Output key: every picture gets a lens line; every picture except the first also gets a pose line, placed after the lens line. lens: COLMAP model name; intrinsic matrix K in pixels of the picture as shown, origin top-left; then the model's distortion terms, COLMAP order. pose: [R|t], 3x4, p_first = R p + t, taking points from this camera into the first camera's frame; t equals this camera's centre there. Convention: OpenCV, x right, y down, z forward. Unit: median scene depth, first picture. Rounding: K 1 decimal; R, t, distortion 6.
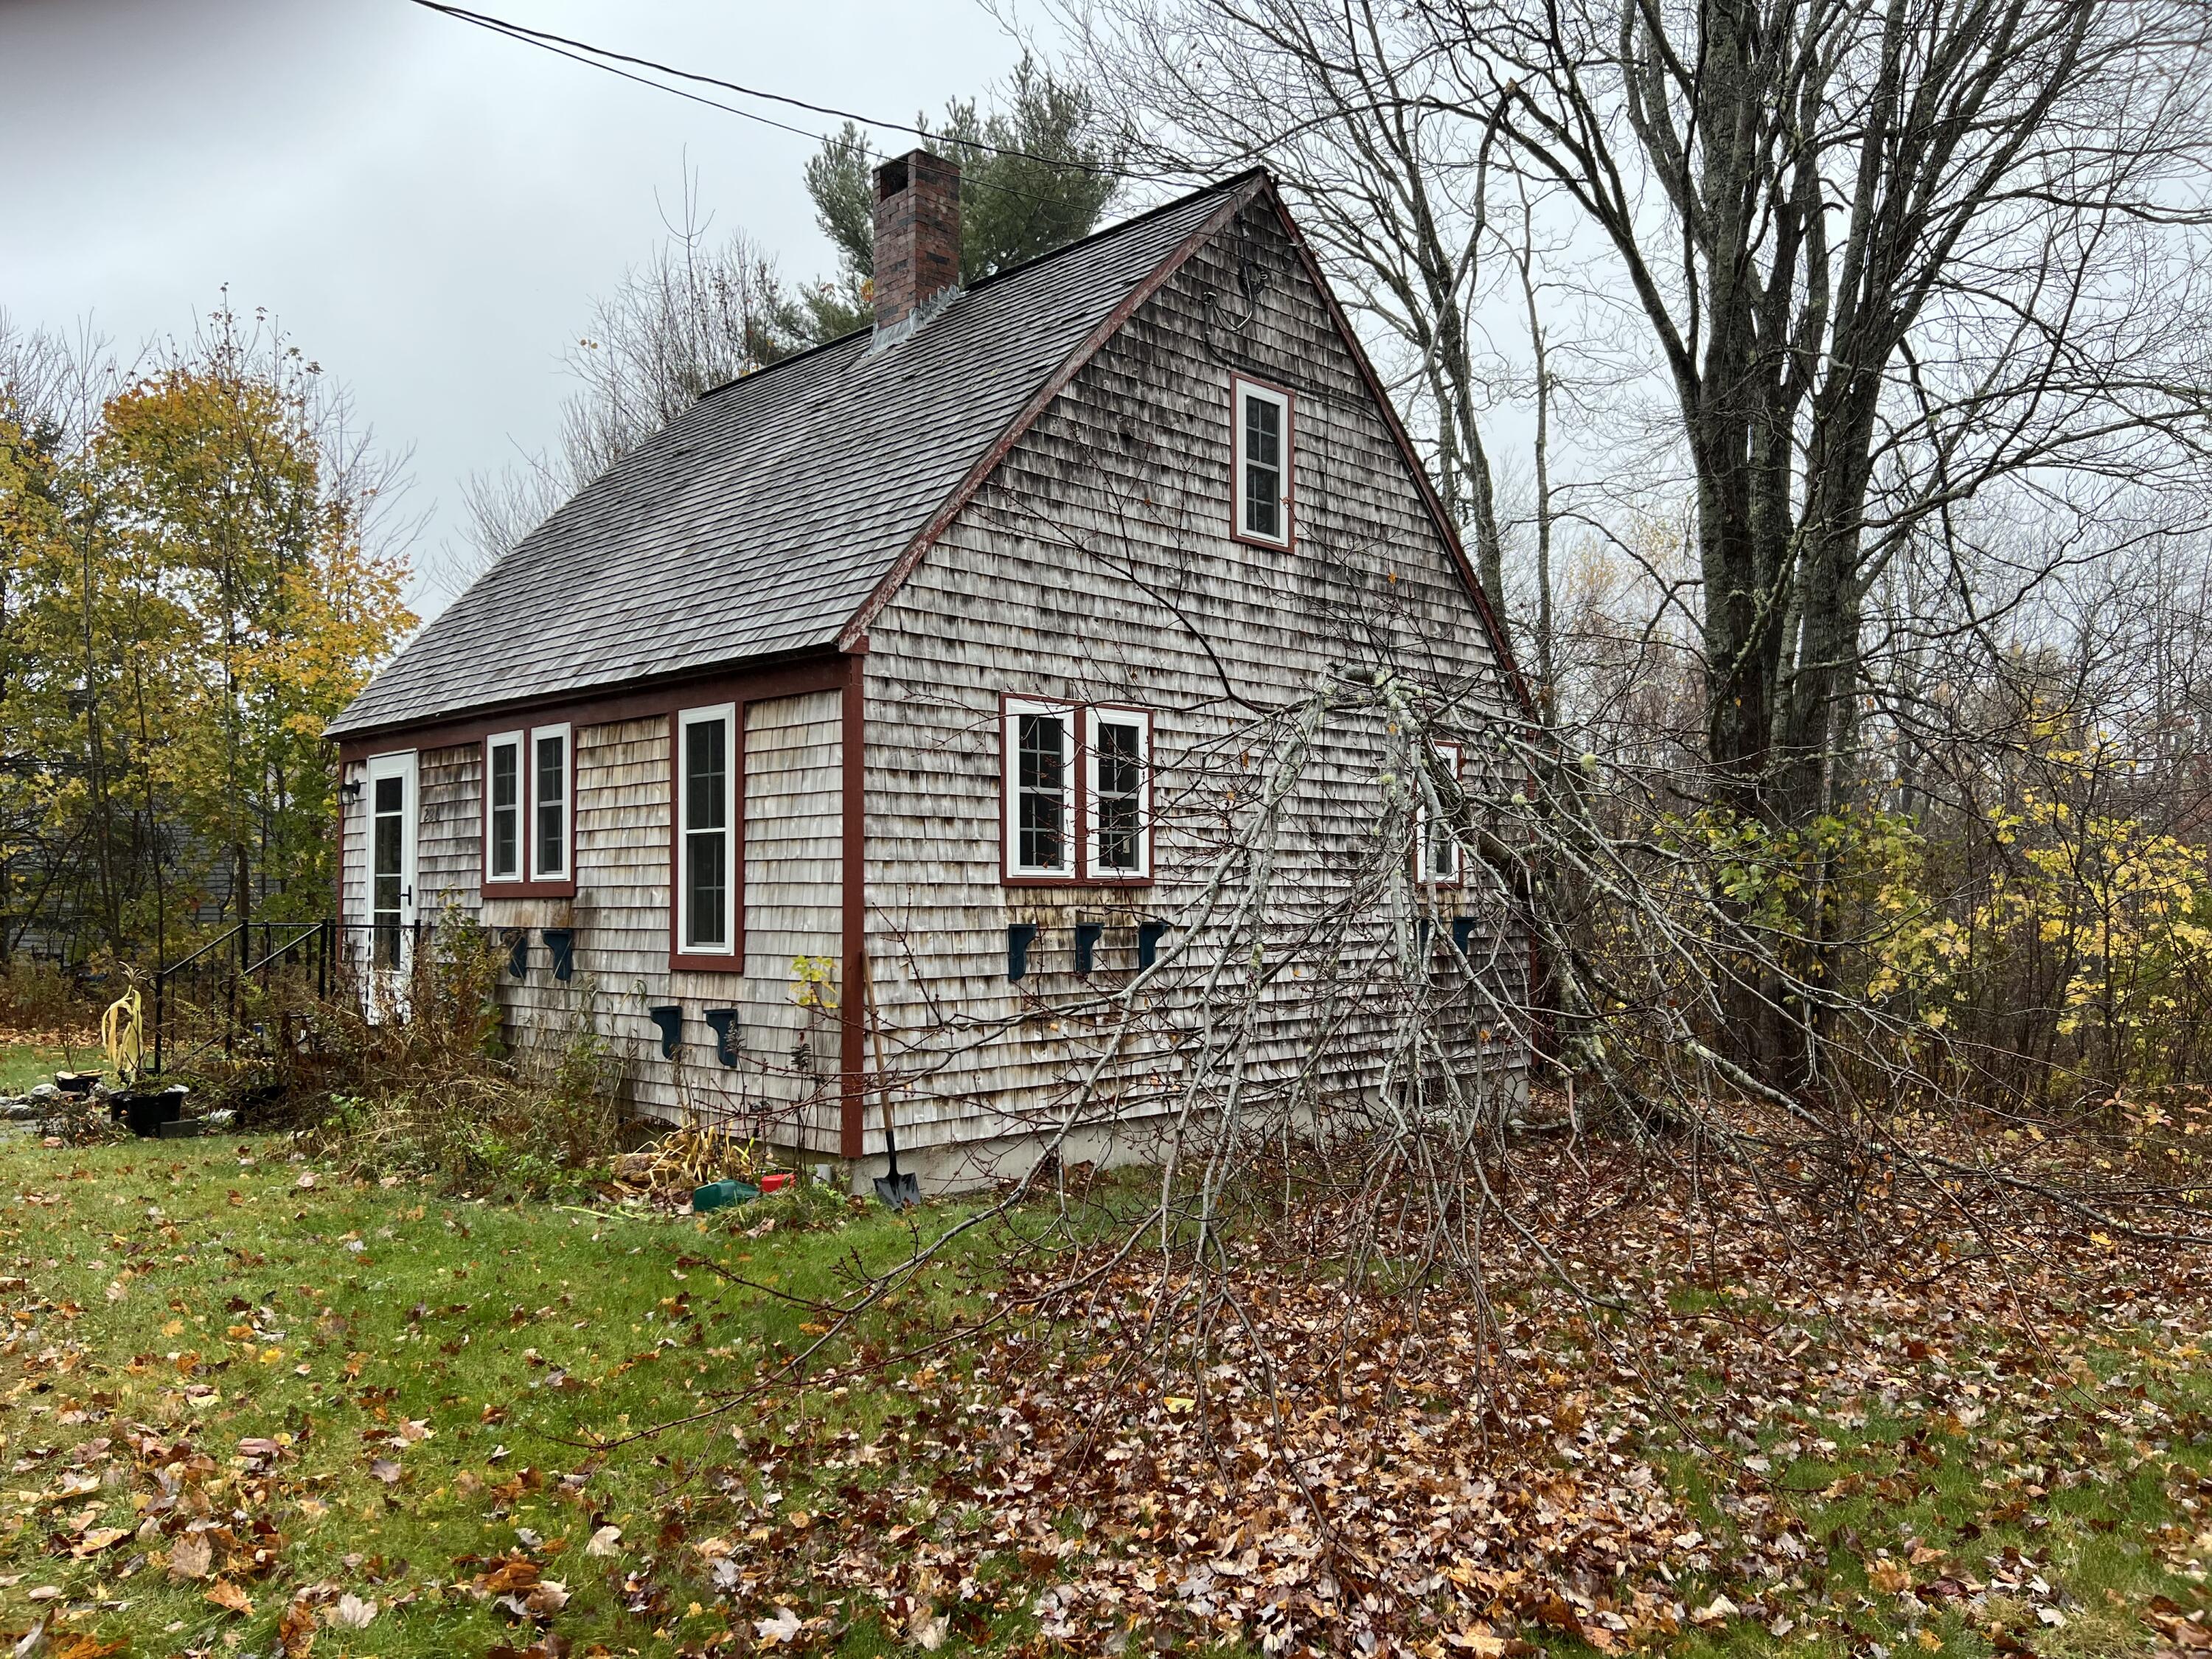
lens RADIAL K [[1702.7, 0, 1106.0], [0, 1702.7, 829.5], [0, 0, 1]] dist [-0.001094, -0.002276]
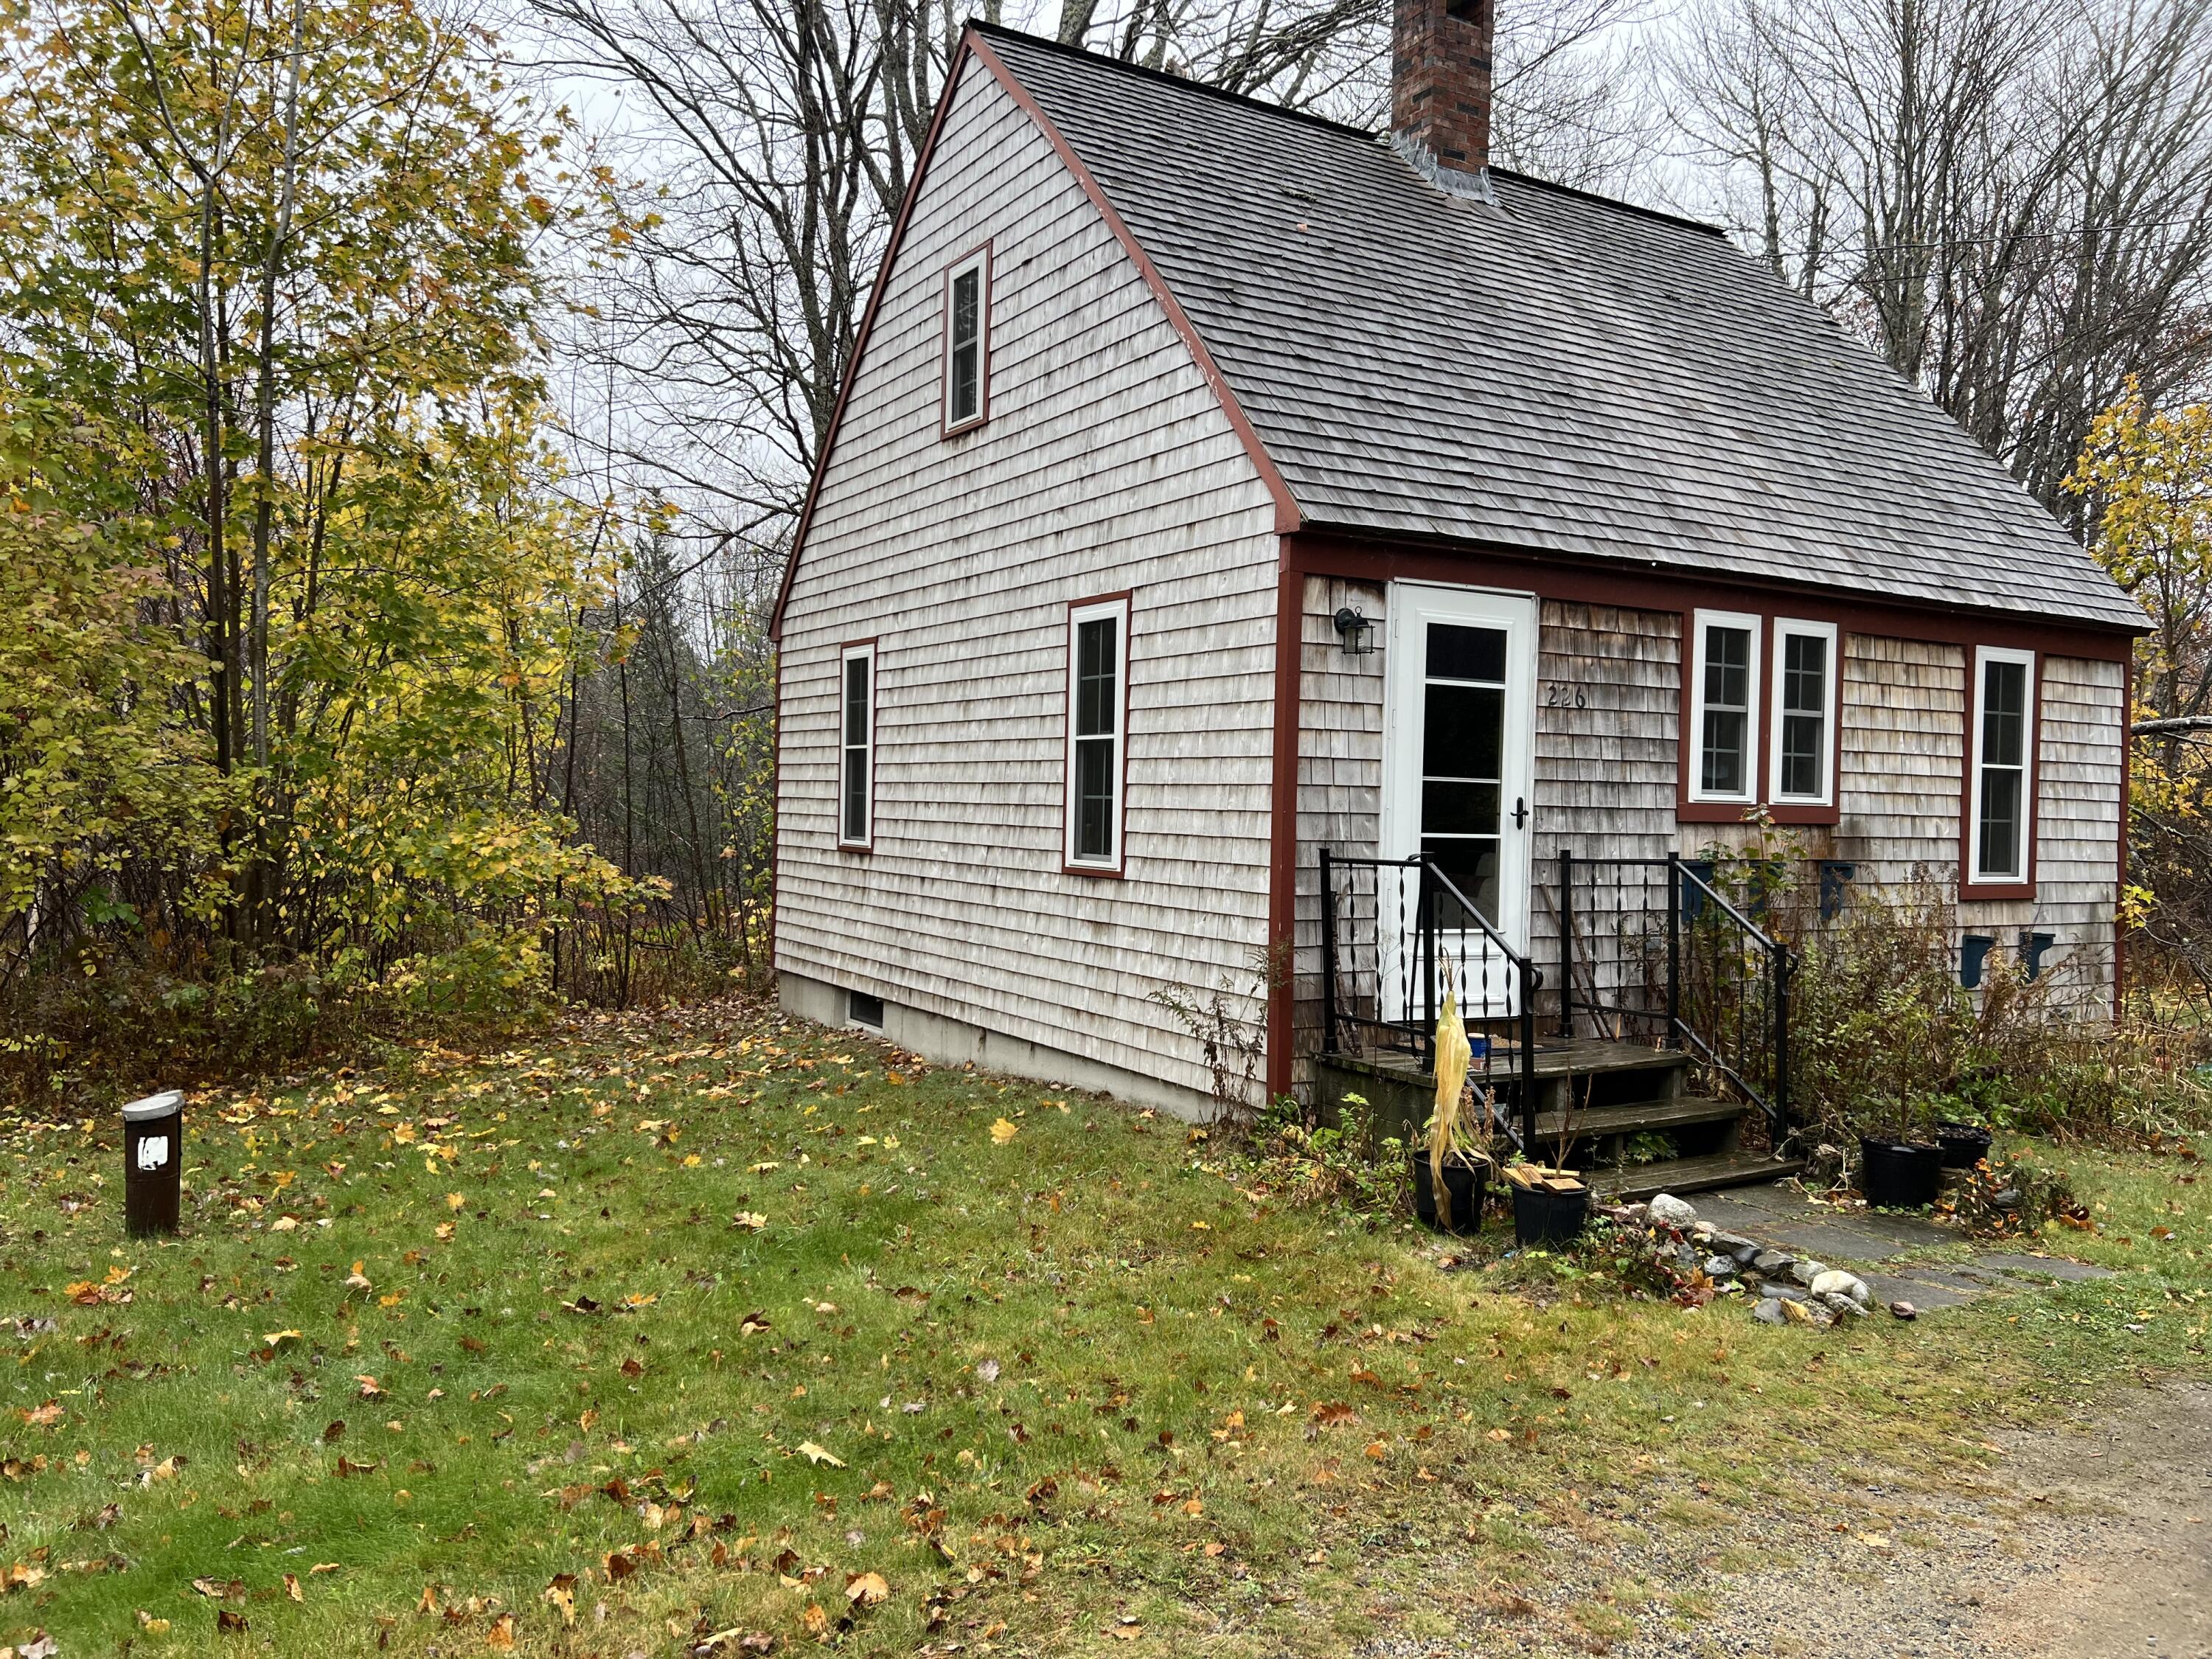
lens RADIAL K [[1656.8, 0, 1106.0], [0, 1656.8, 829.5], [0, 0, 1]] dist [0.082162, -0.000210]
pose [[0.245462, -0.012823, 0.969321, -1.321432], [-0.074185, 0.996732, 0.031972, 0.044769], [-0.966564, -0.079757, 0.243708, 1.211651]]
